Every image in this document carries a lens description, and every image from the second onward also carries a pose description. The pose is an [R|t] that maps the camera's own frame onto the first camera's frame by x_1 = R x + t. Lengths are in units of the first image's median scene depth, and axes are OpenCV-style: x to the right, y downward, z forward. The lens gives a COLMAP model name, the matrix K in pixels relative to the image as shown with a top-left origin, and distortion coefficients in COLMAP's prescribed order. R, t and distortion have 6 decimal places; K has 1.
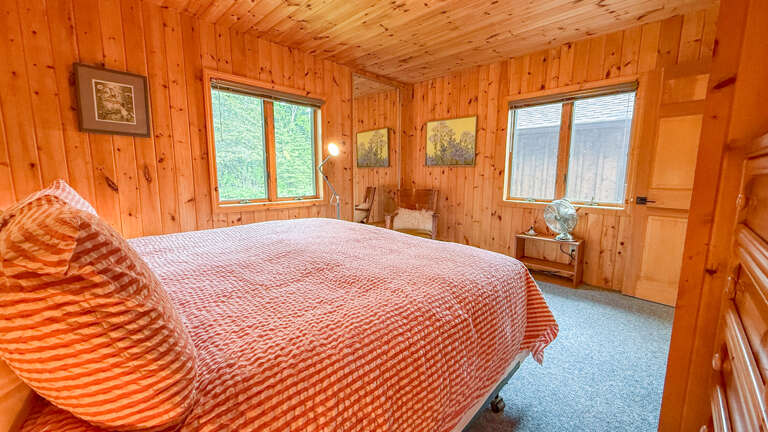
lens RADIAL K [[306.3, 0, 382.0], [0, 306.3, 216.6], [0, 0, 1]] dist [0.000513, 0.000648]
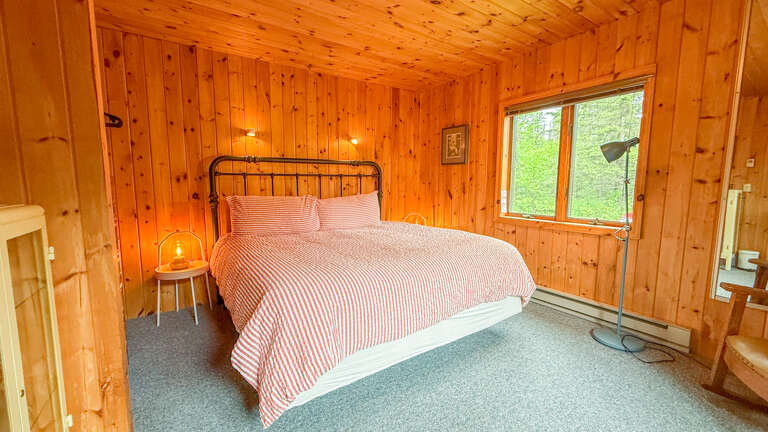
lens RADIAL K [[306.3, 0, 382.0], [0, 306.3, 216.6], [0, 0, 1]] dist [0.000513, 0.000648]
pose [[-0.198224, 0.097870, -0.975258, 0.799543], [-0.139214, 0.982104, 0.126852, -0.138923], [0.970220, 0.160915, -0.181052, 0.910256]]
